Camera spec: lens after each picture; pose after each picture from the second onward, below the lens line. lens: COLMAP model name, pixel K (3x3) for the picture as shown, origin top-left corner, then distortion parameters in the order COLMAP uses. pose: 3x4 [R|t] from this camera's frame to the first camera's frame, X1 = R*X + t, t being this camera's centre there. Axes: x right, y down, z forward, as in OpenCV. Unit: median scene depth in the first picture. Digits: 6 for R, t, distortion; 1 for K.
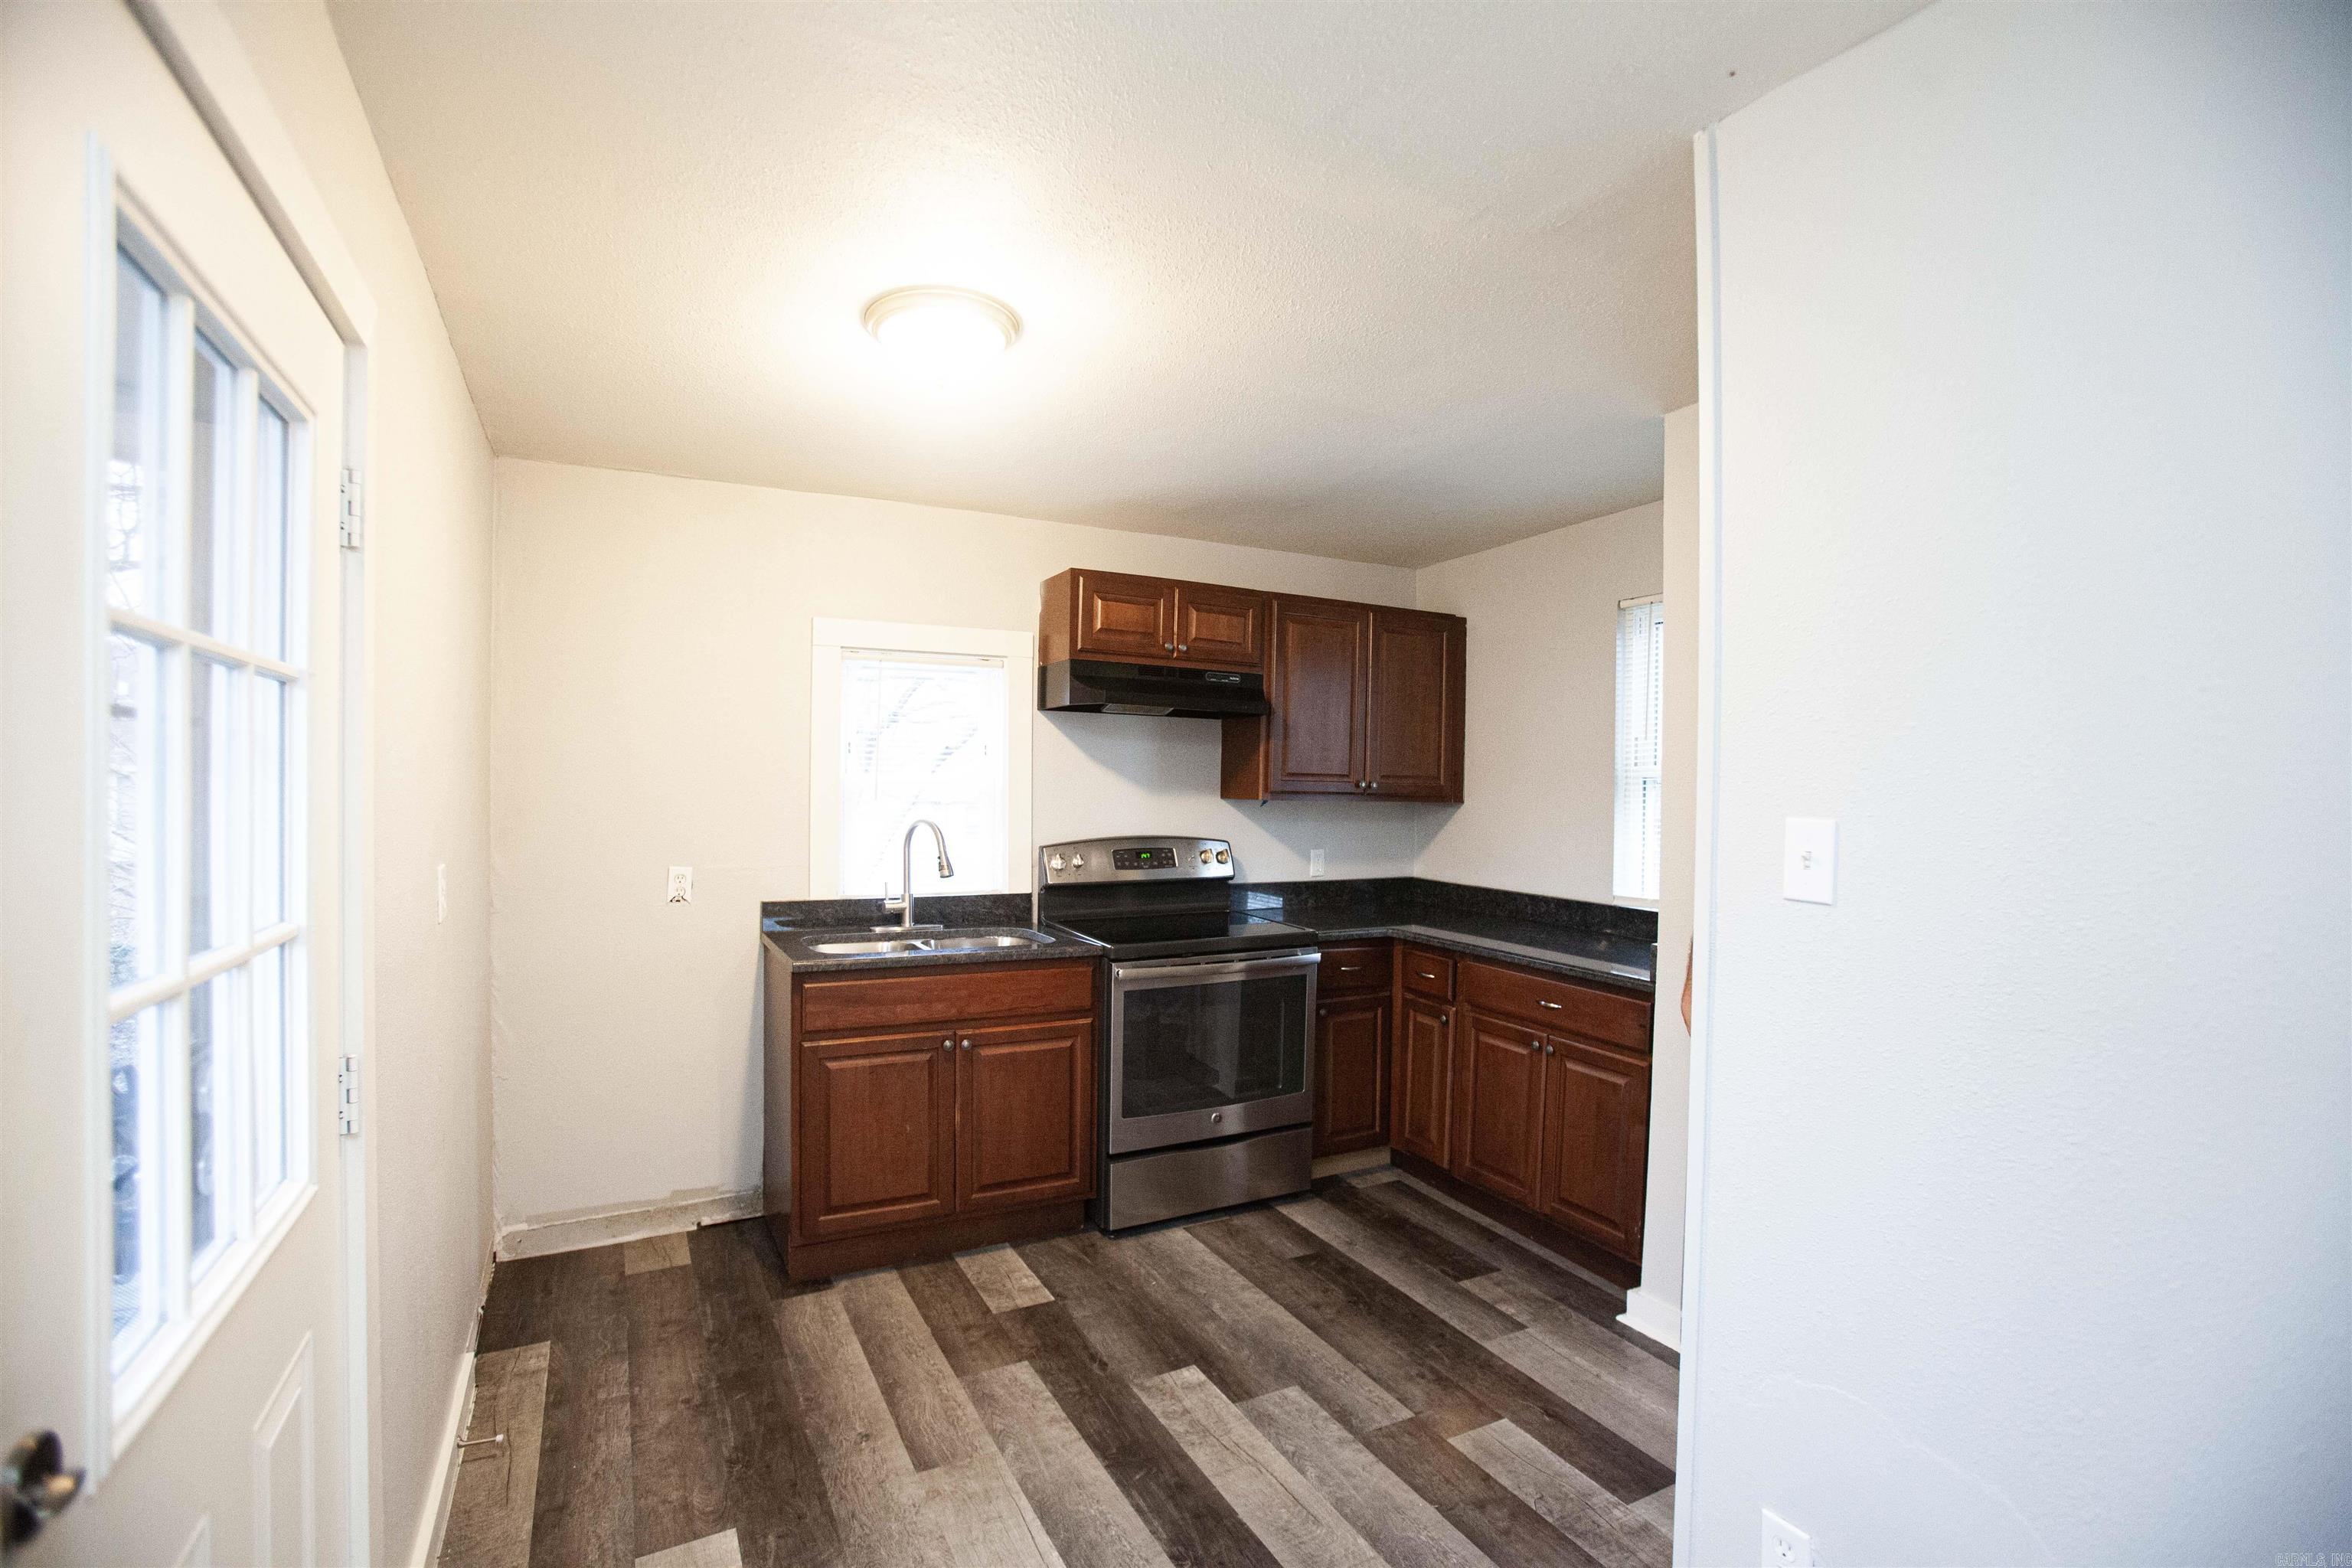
lens RADIAL K [[1093.8, 0, 1176.0], [0, 1093.8, 784.0], [0, 0, 1]] dist [-0.080142, 0.041818]
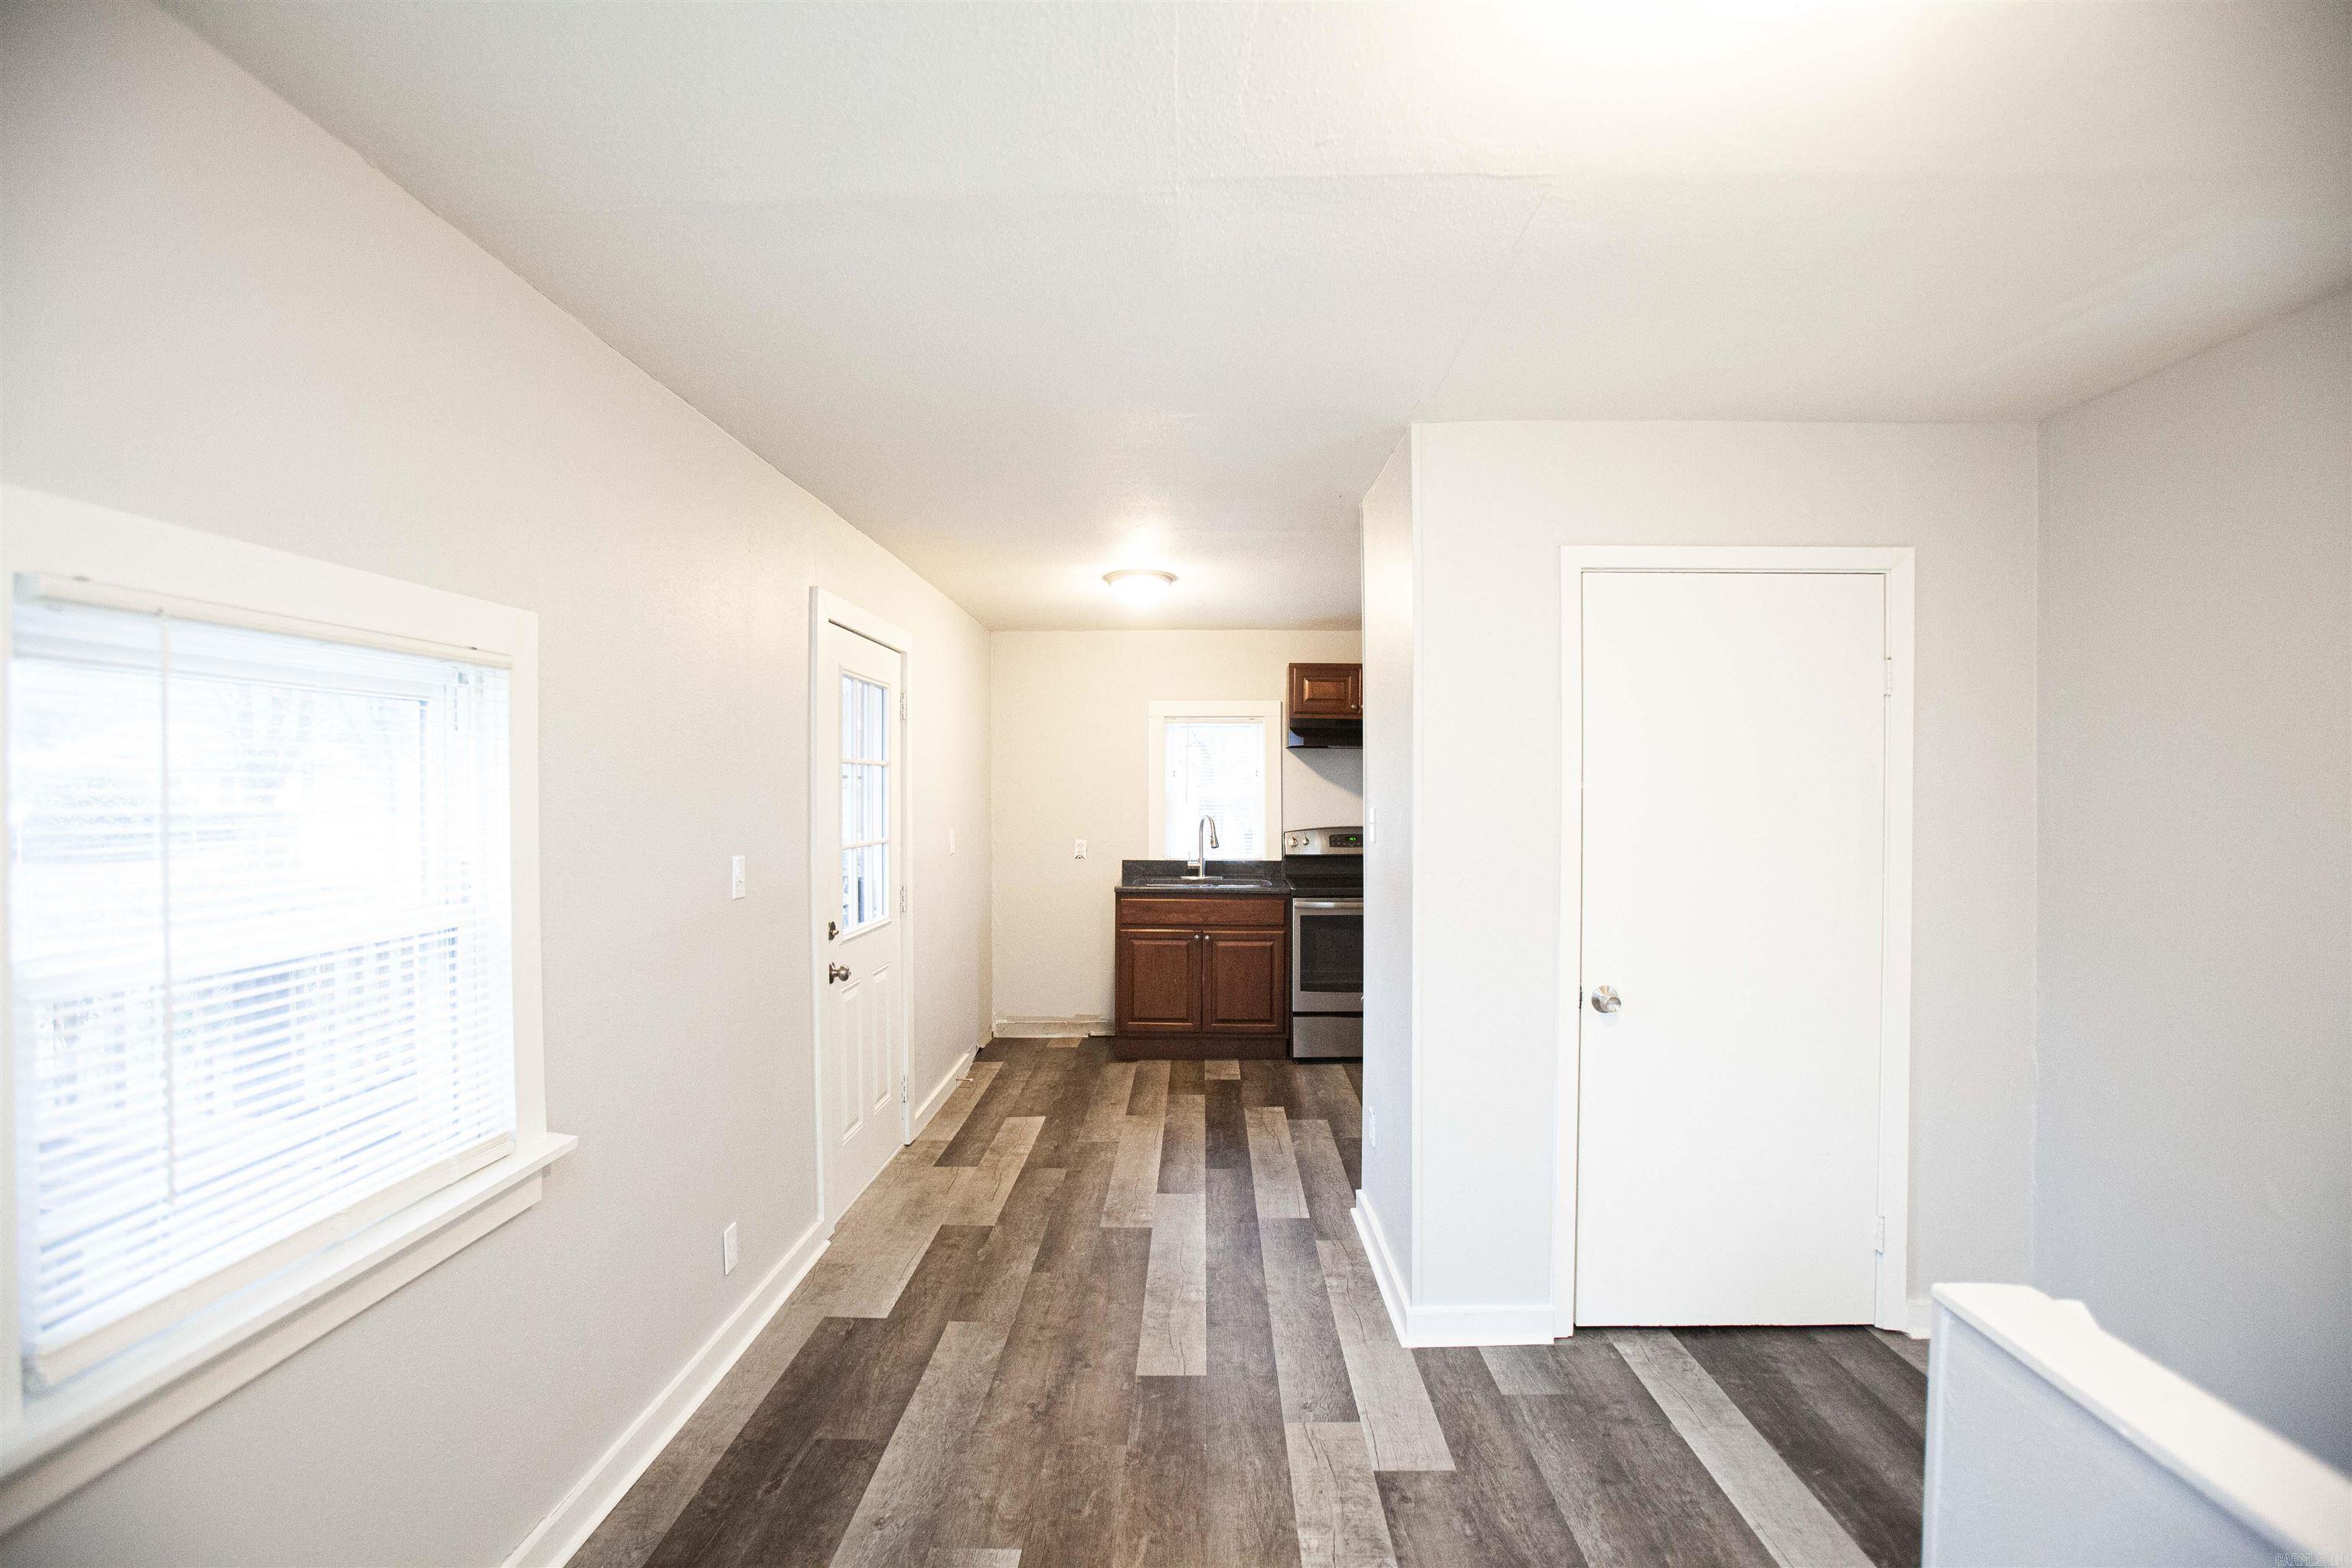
lens RADIAL K [[1079.9, 0, 1176.0], [0, 1079.9, 784.0], [0, 0, 1]] dist [0.000695, 0.000050]
pose [[0.877665, -0.011248, -0.479142, 0.624074], [0.008261, 0.999931, -0.008340, -0.003070], [0.479202, 0.003362, 0.877698, -0.605802]]
